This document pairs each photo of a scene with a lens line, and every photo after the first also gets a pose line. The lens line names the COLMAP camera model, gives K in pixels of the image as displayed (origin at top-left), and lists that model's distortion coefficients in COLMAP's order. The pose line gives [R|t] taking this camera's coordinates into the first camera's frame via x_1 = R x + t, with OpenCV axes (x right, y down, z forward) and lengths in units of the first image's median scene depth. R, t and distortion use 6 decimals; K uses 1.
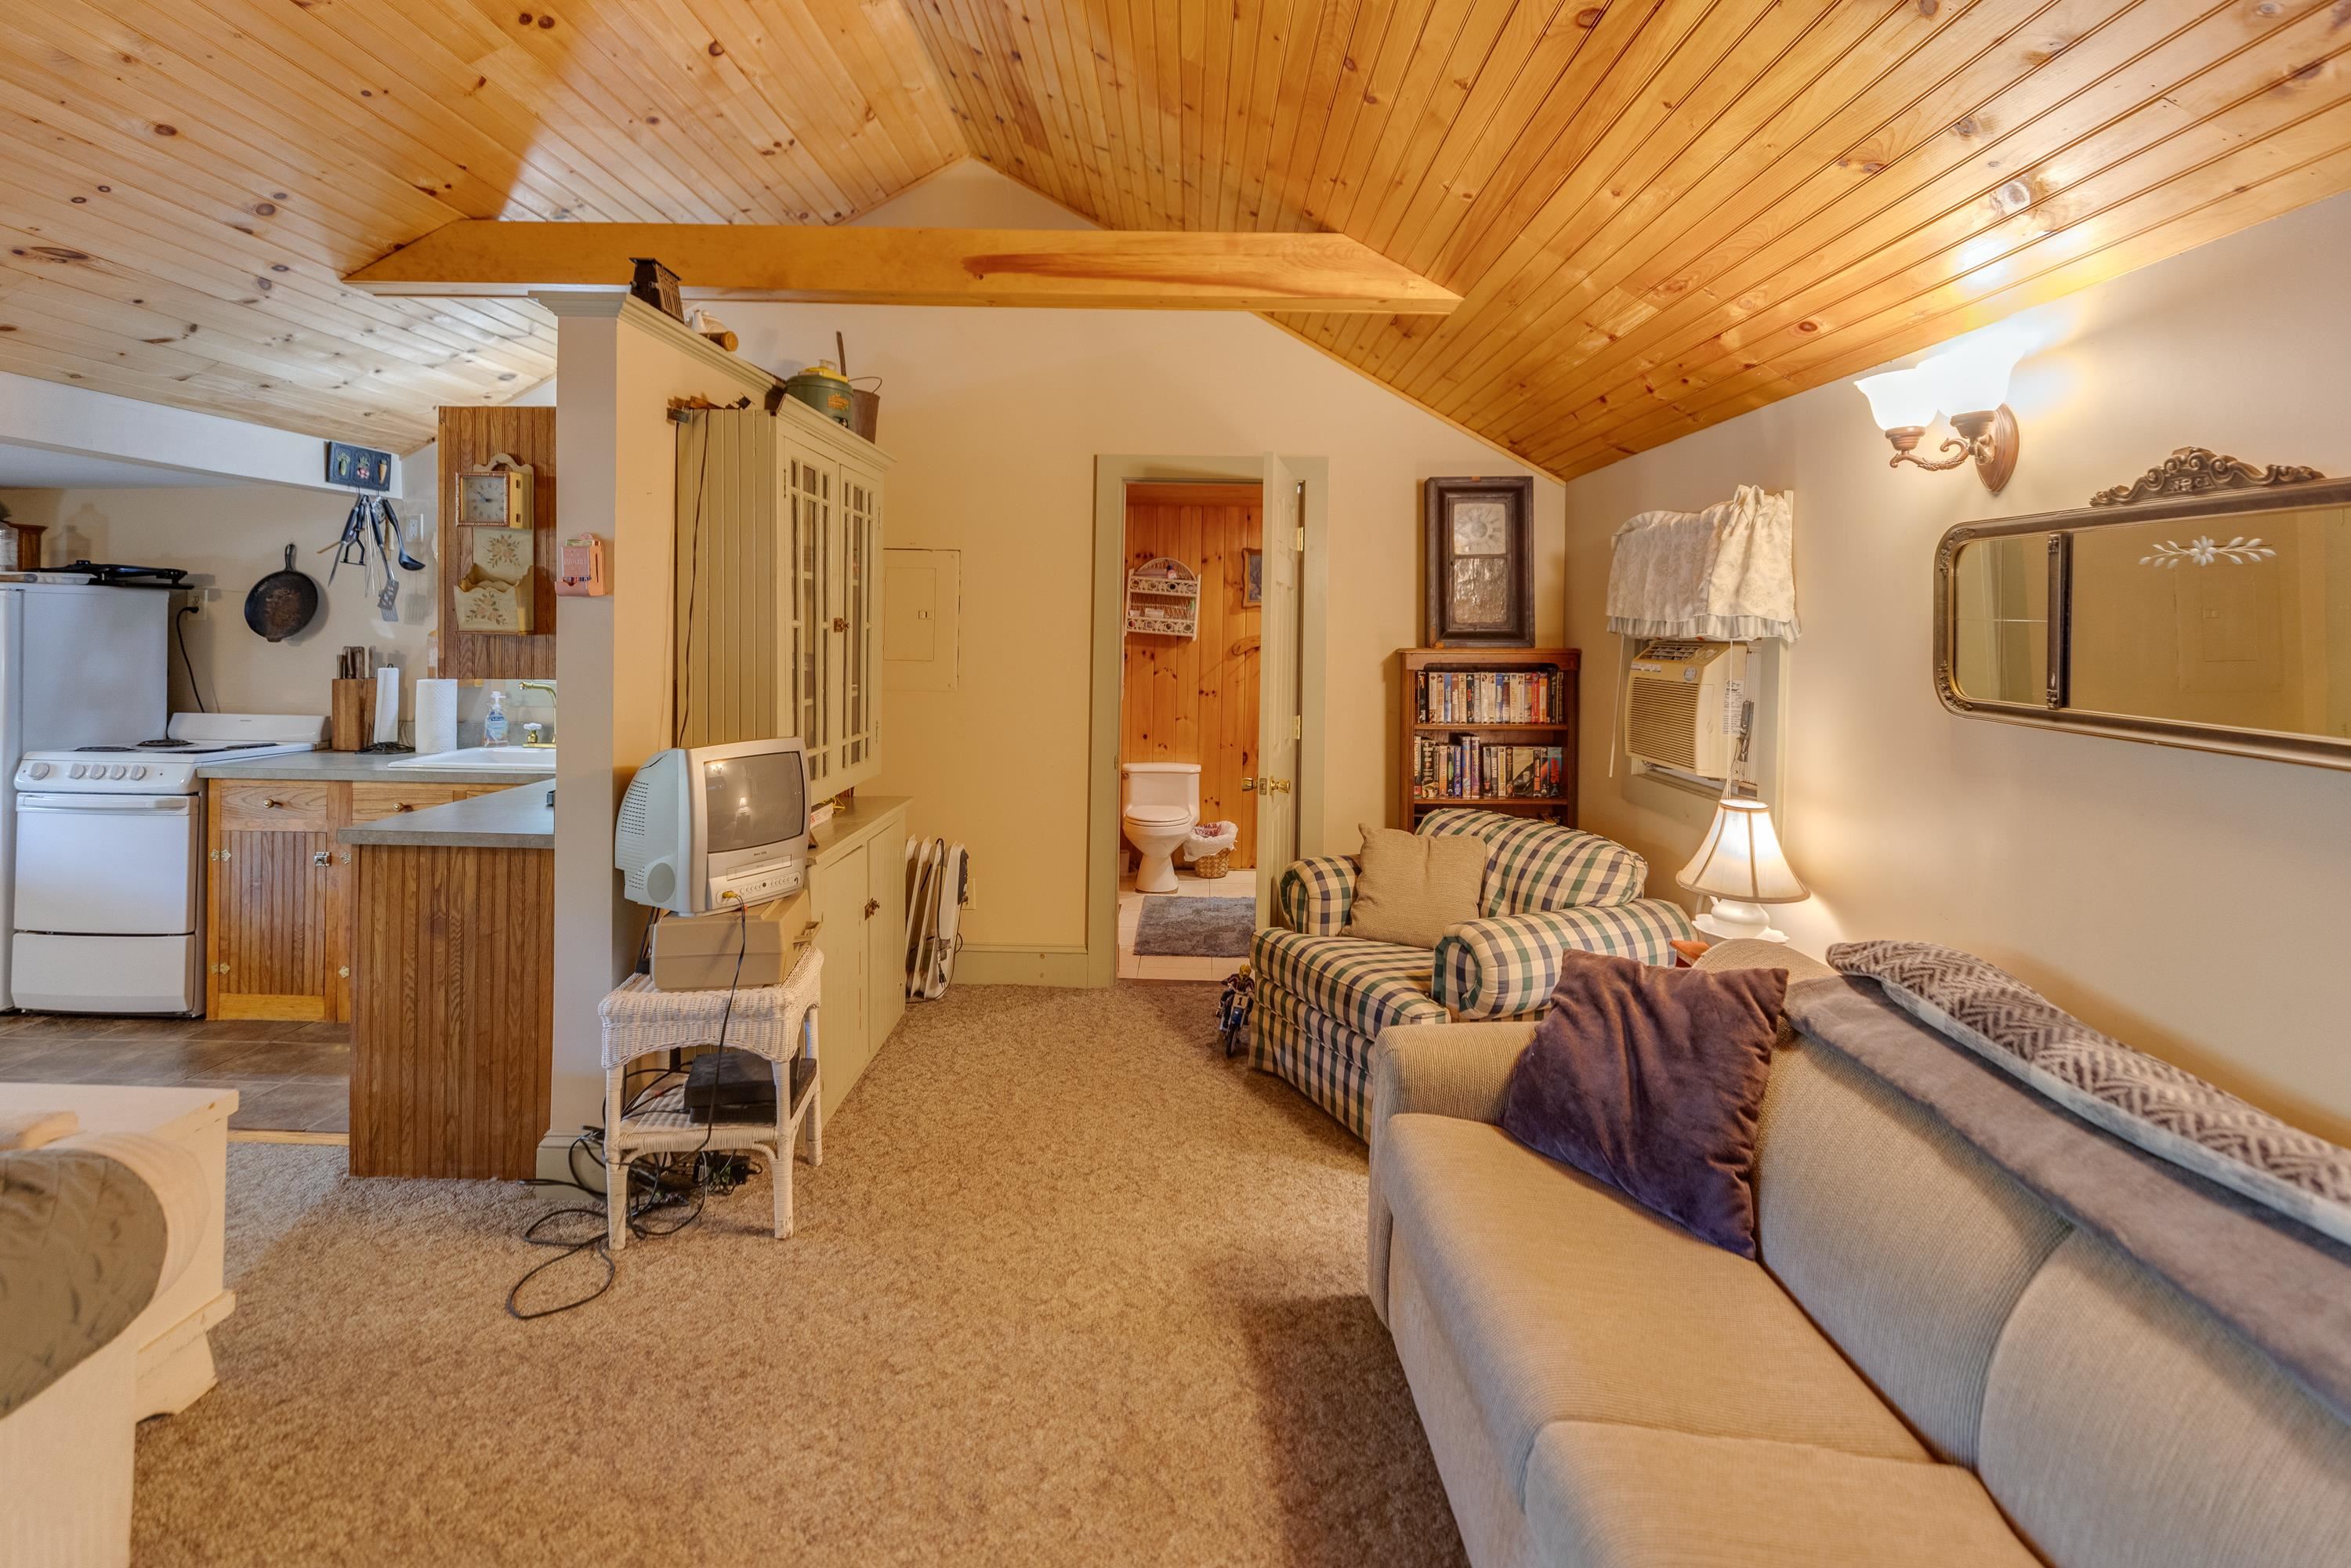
lens RADIAL K [[1124.2, 0, 1179.2], [0, 1124.2, 635.7], [0, 0, 1]] dist [0.000758, 0.002179]
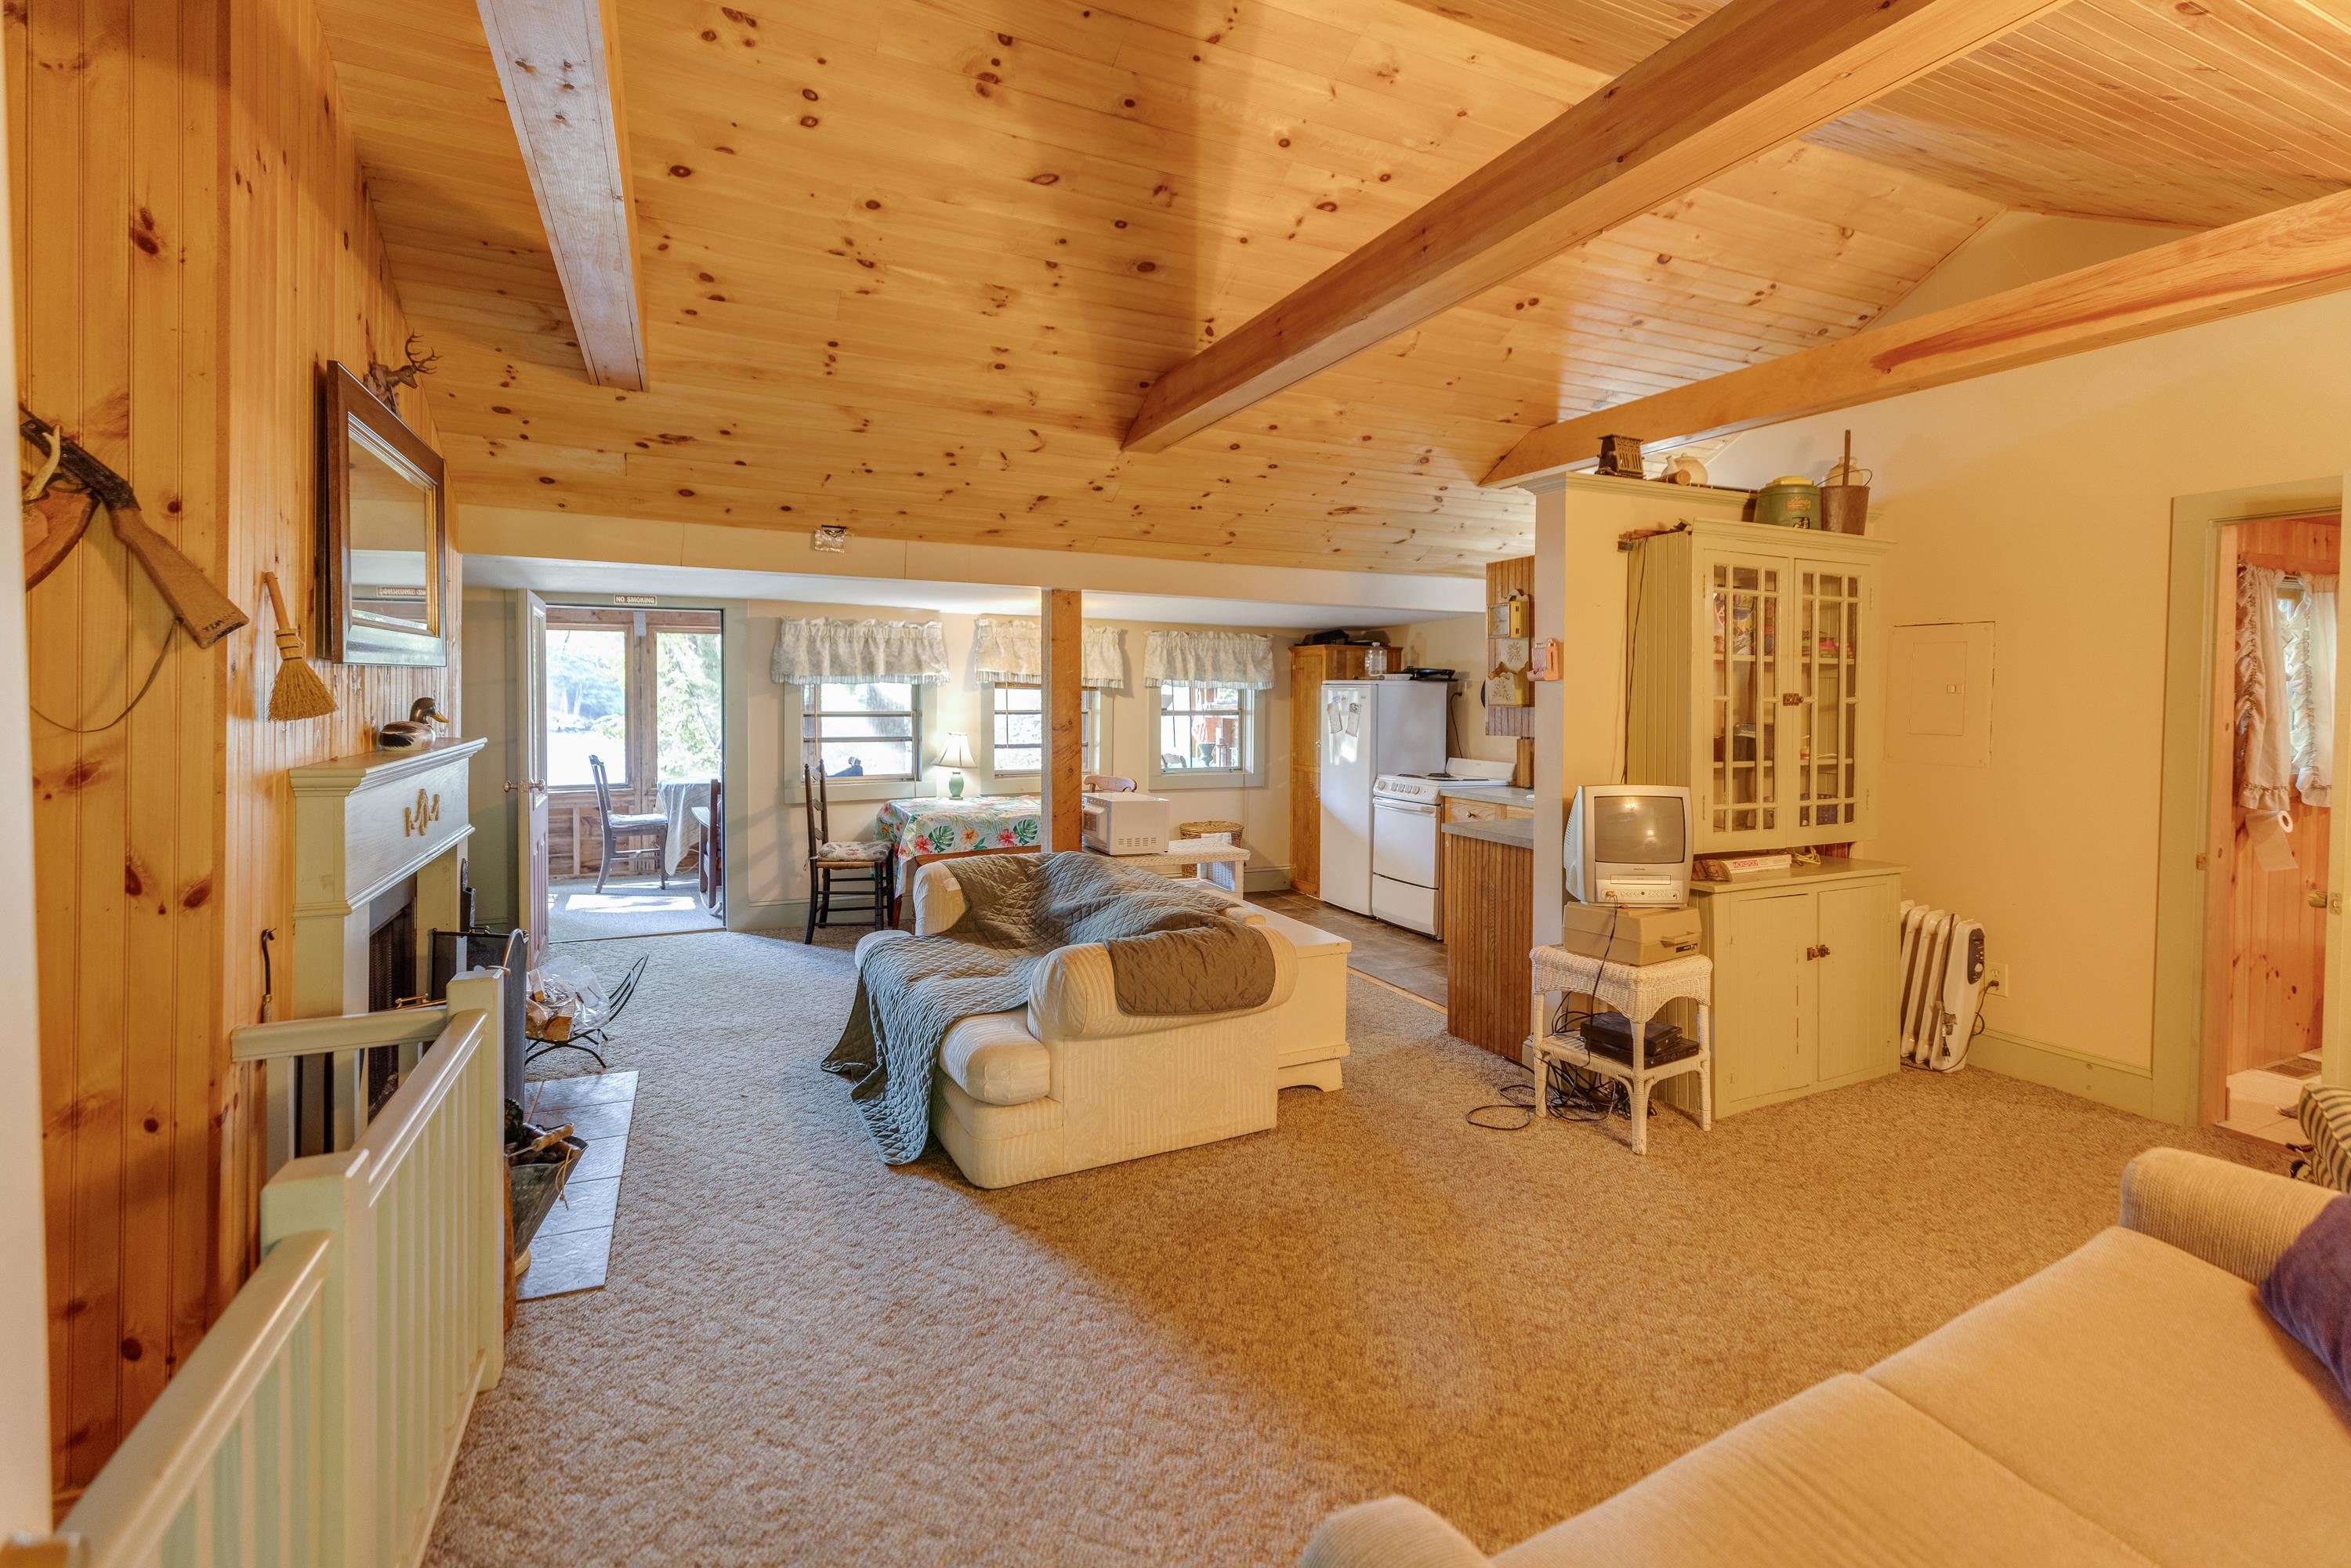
lens RADIAL K [[1124.2, 0, 1173.1], [0, 1124.2, 707.7], [0, 0, 1]] dist [0.000758, 0.002179]
pose [[0.424563, -0.003146, -0.905393, 0.548965], [-0.005525, 0.999966, -0.006066, 0.011084], [0.905382, 0.007578, 0.424531, -0.068854]]
